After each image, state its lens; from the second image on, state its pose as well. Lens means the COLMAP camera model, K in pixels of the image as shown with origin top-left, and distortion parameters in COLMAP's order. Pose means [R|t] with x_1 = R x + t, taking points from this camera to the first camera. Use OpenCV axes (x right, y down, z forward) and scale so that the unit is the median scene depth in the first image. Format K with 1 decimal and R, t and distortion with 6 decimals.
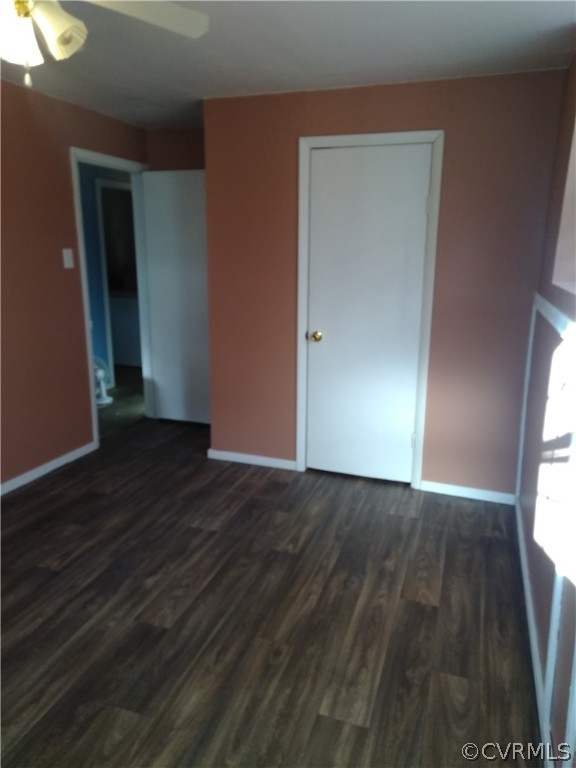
lens RADIAL K [[580.0, 0, 287.7], [0, 580.0, 382.8], [0, 0, 1]] dist [0.050253, -0.022009]
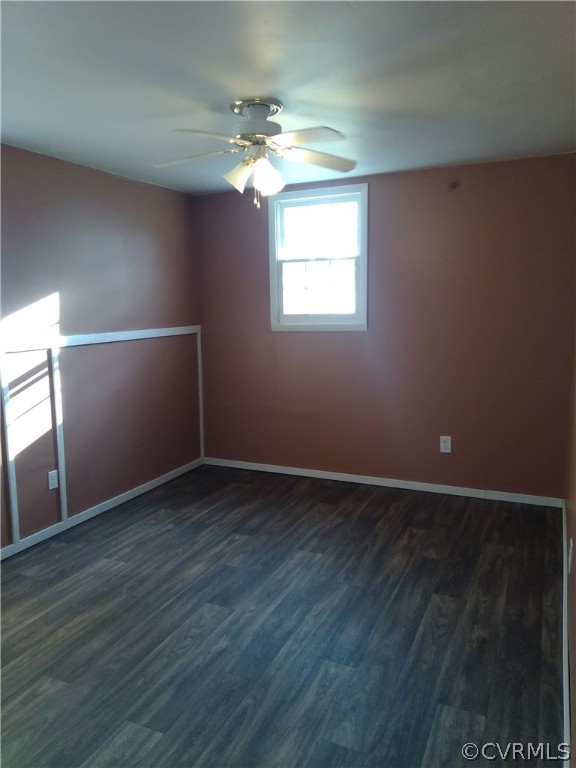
lens RADIAL K [[580.0, 0, 287.4], [0, 580.0, 381.9], [0, 0, 1]] dist [0.050253, -0.022009]
pose [[-0.995115, -0.013664, 0.097775, -0.475923], [0.023081, 0.930732, 0.364974, -0.453400], [-0.095989, 0.365448, -0.925869, 1.911714]]
